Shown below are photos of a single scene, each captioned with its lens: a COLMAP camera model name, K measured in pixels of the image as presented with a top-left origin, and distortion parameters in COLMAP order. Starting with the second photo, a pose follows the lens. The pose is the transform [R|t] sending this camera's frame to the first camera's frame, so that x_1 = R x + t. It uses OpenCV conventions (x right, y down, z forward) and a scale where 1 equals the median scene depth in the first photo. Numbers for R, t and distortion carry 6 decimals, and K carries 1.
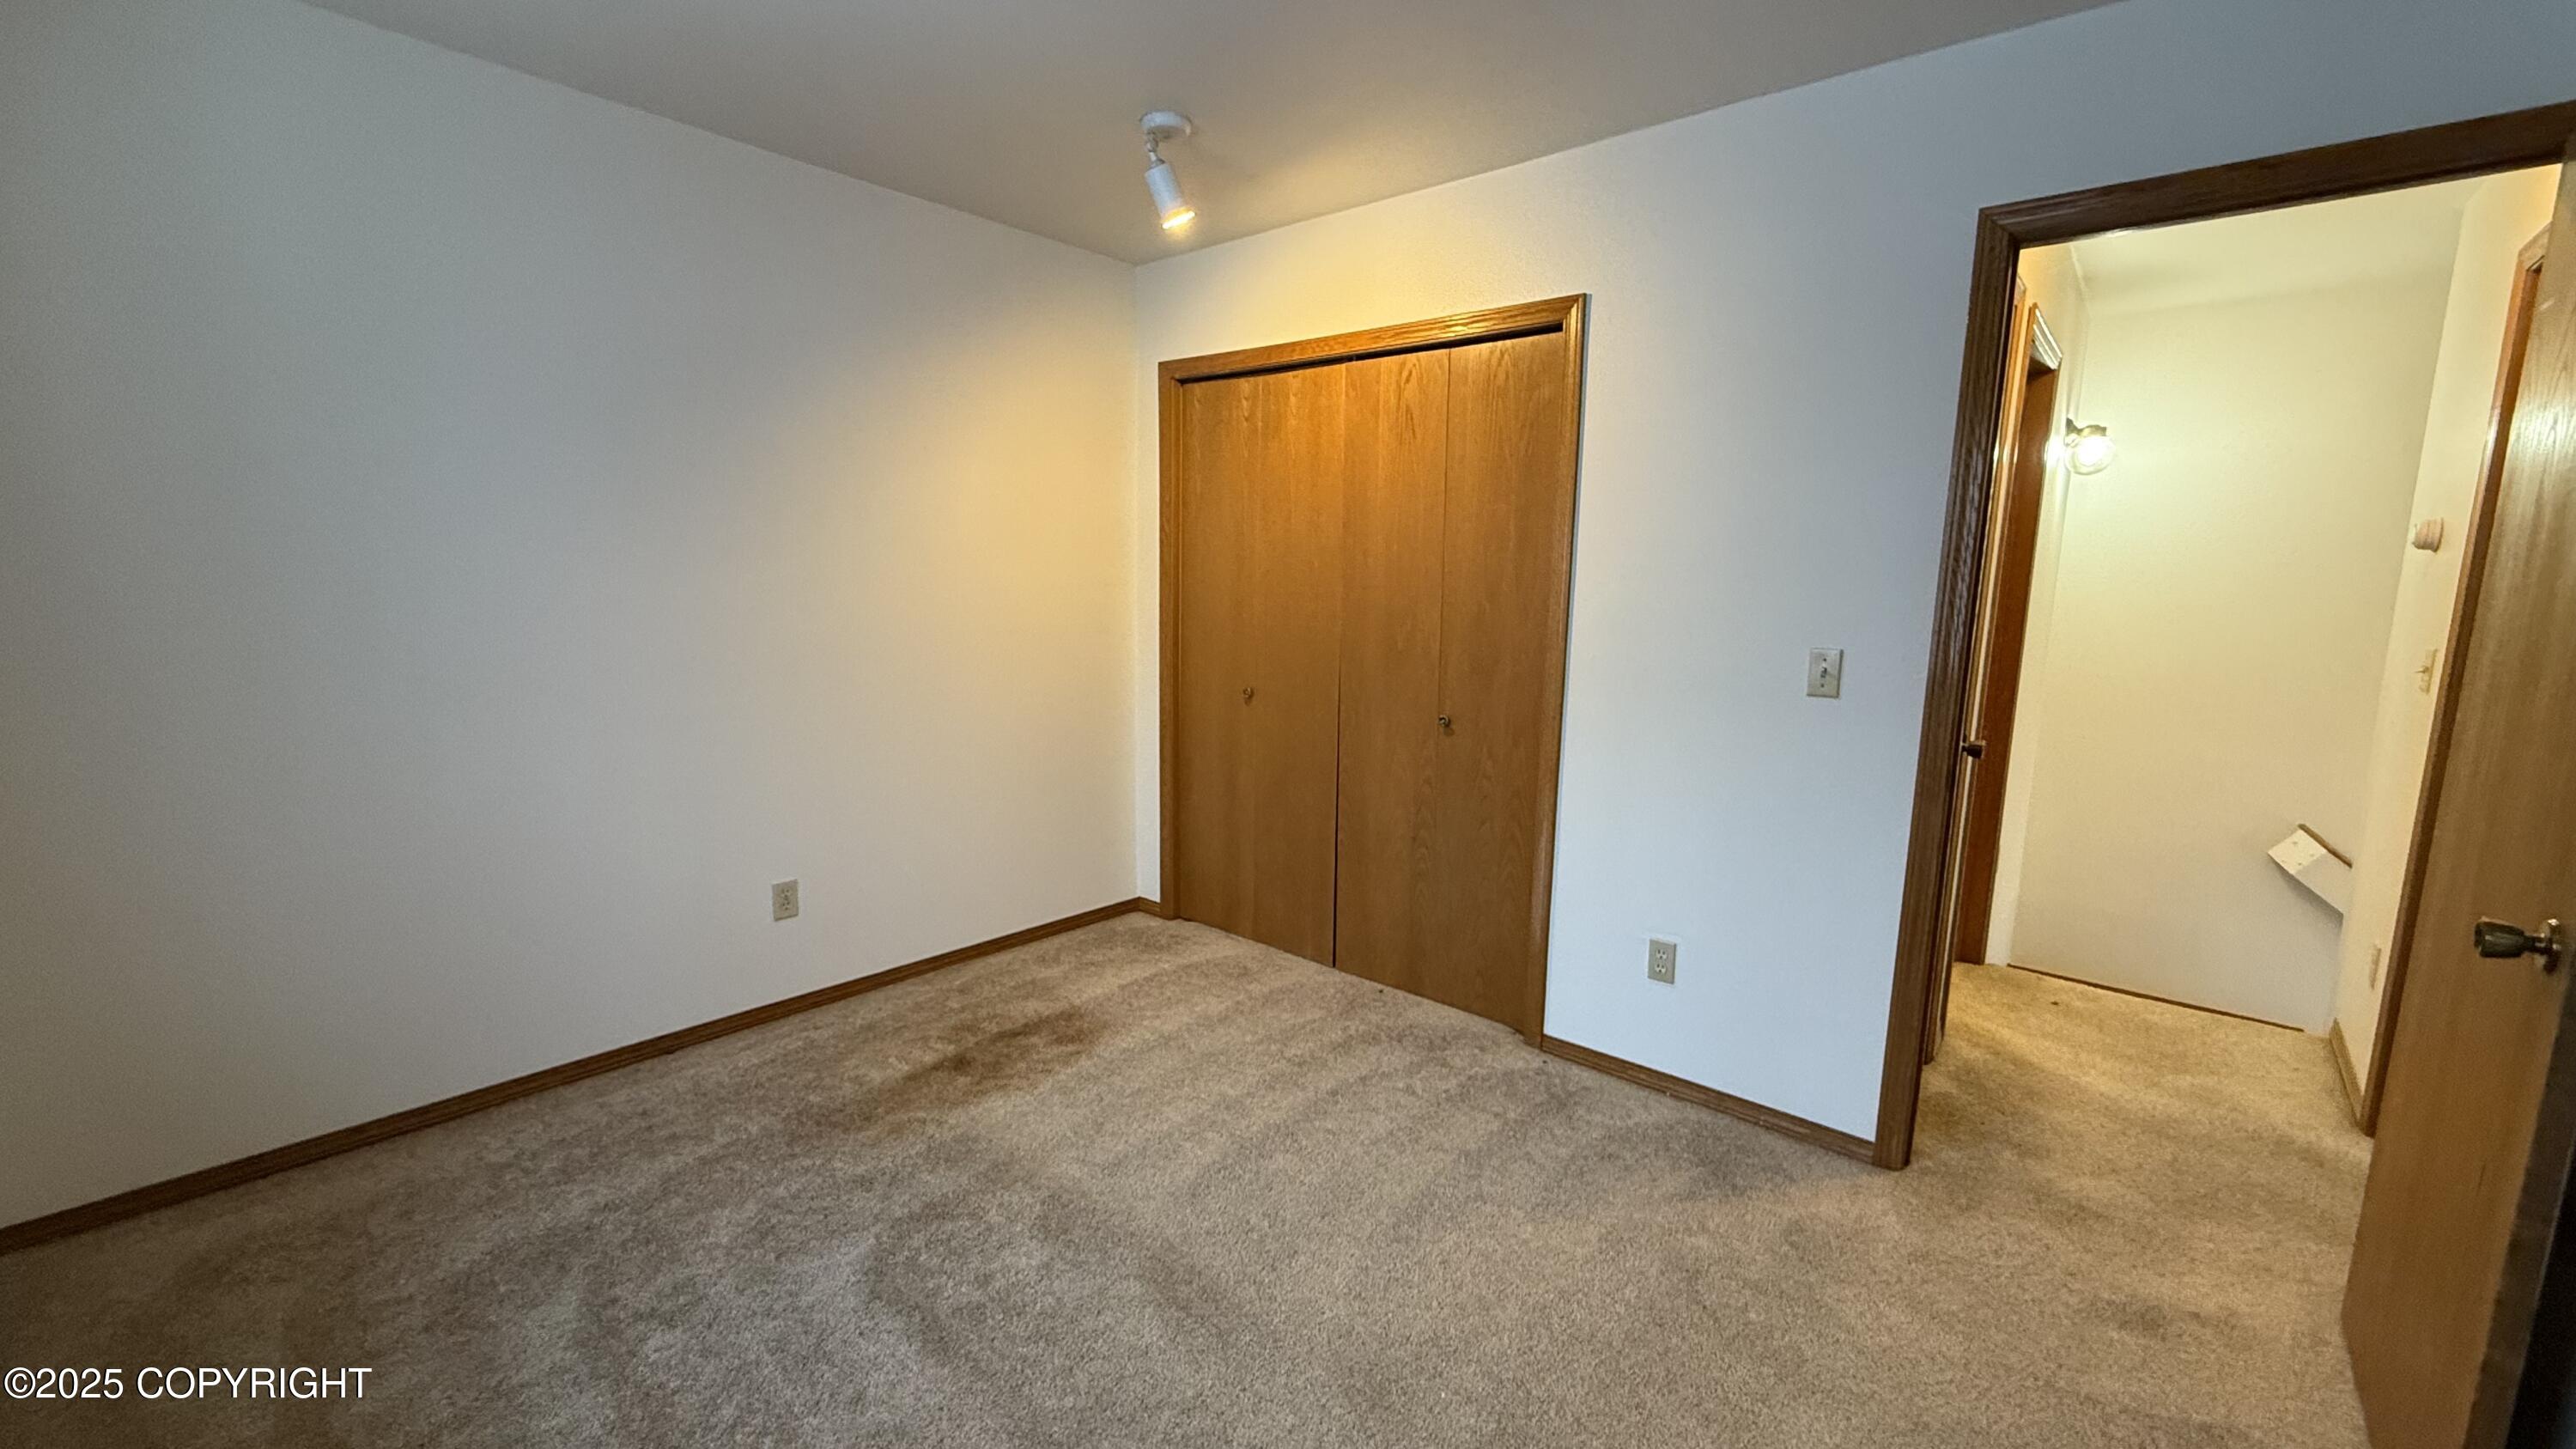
lens RADIAL K [[1028.7, 0, 1288.0], [0, 1028.7, 724.5], [0, 0, 1]] dist [0.001618, -0.000482]
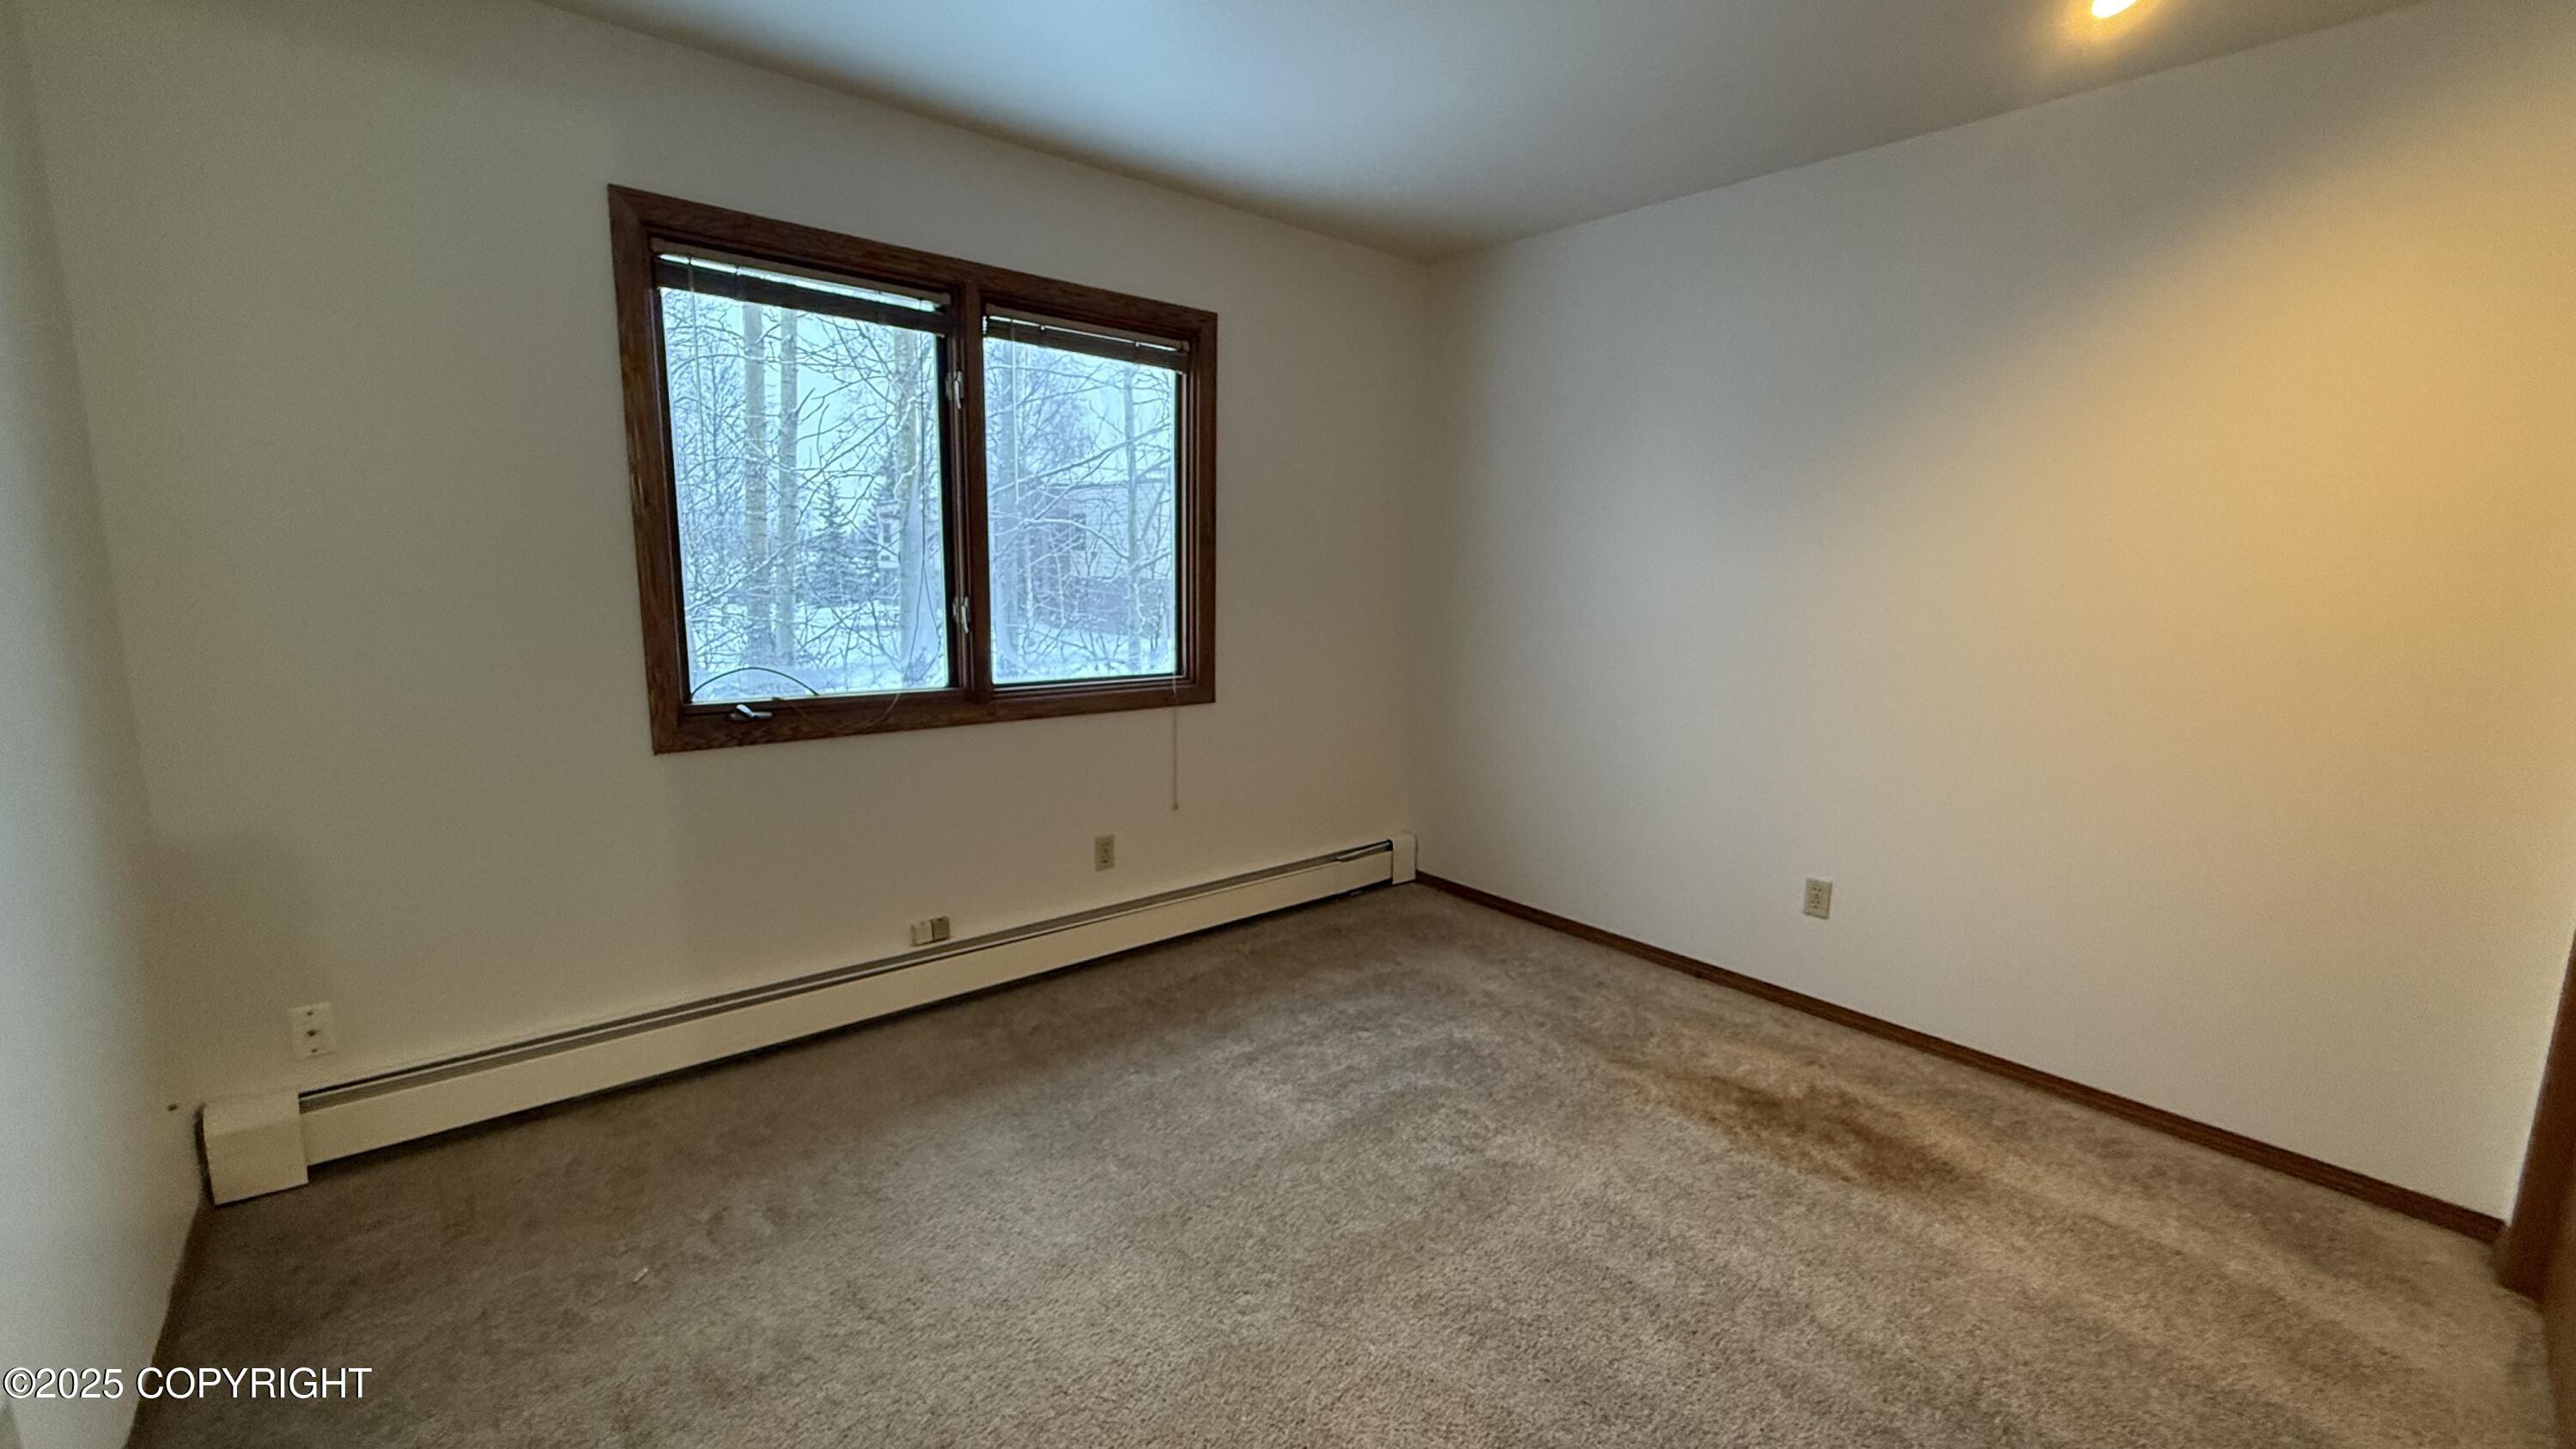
lens RADIAL K [[1028.7, 0, 1288.0], [0, 1028.7, 724.5], [0, 0, 1]] dist [0.001618, -0.000482]
pose [[-0.155709, 0.132132, -0.978926, 0.596561], [-0.164135, 0.973776, 0.157544, -0.075442], [0.974071, 0.185207, -0.129938, 0.630219]]
